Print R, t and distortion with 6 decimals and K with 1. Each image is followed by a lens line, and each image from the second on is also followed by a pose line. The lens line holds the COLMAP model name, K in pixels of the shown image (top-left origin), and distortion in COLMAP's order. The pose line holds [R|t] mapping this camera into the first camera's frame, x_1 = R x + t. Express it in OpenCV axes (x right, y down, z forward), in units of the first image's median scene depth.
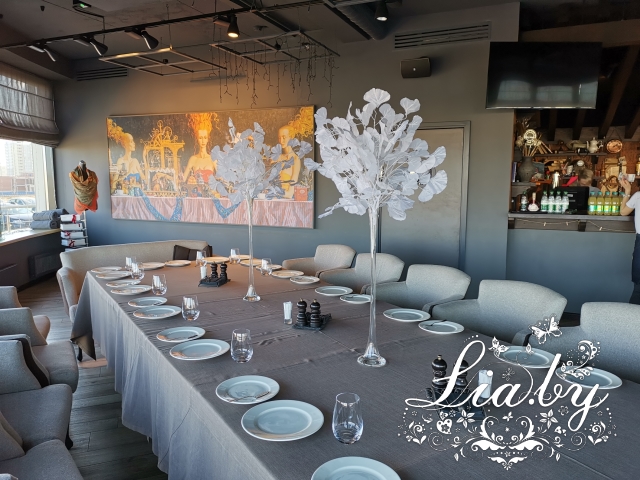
lens RADIAL K [[495.1, 0, 321.1], [0, 495.1, 239.6], [0, 0, 1]] dist [0.073443, -0.072290]
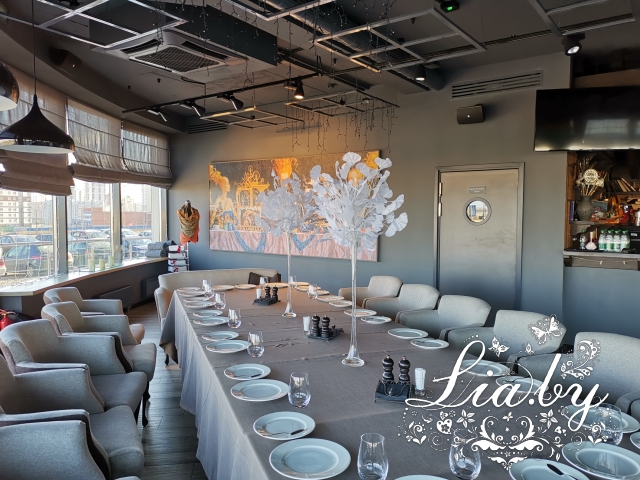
lens RADIAL K [[495.1, 0, 321.1], [0, 495.1, 239.6], [0, 0, 1]] dist [0.073443, -0.072290]
pose [[0.978063, 0.014917, -0.207775, 0.091996], [-0.029680, 0.997236, -0.068118, 0.007327], [0.206185, 0.072790, 0.975802, -0.088540]]
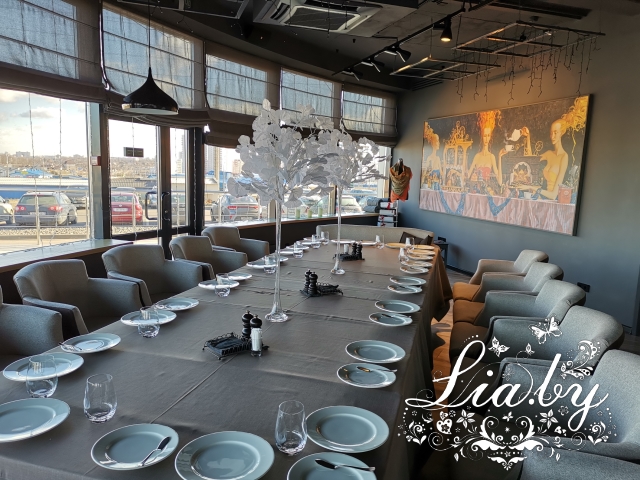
lens RADIAL K [[495.1, 0, 321.1], [0, 495.1, 239.6], [0, 0, 1]] dist [0.073443, -0.072290]
pose [[0.670357, 0.127256, -0.731045, 0.348549], [-0.125108, 0.990464, 0.057691, -0.011377], [0.731416, 0.052786, 0.679886, 0.075198]]
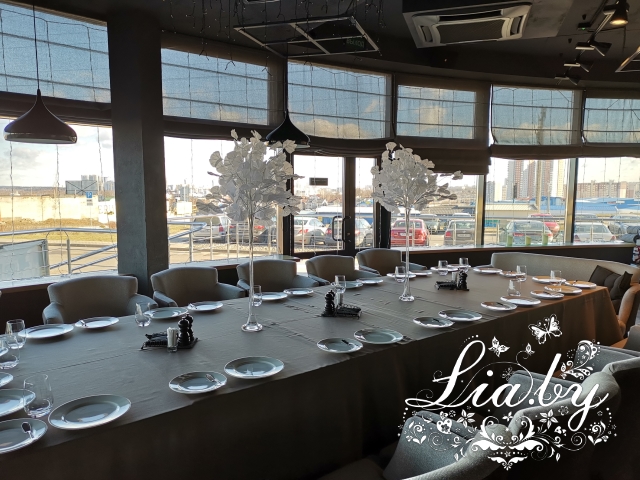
lens RADIAL K [[495.1, 0, 321.1], [0, 495.1, 239.6], [0, 0, 1]] dist [0.073443, -0.072290]
pose [[0.104621, 0.099236, -0.989549, 0.467840], [-0.125755, 0.988342, 0.085820, -0.042533], [0.986529, 0.115462, 0.115881, 0.329118]]
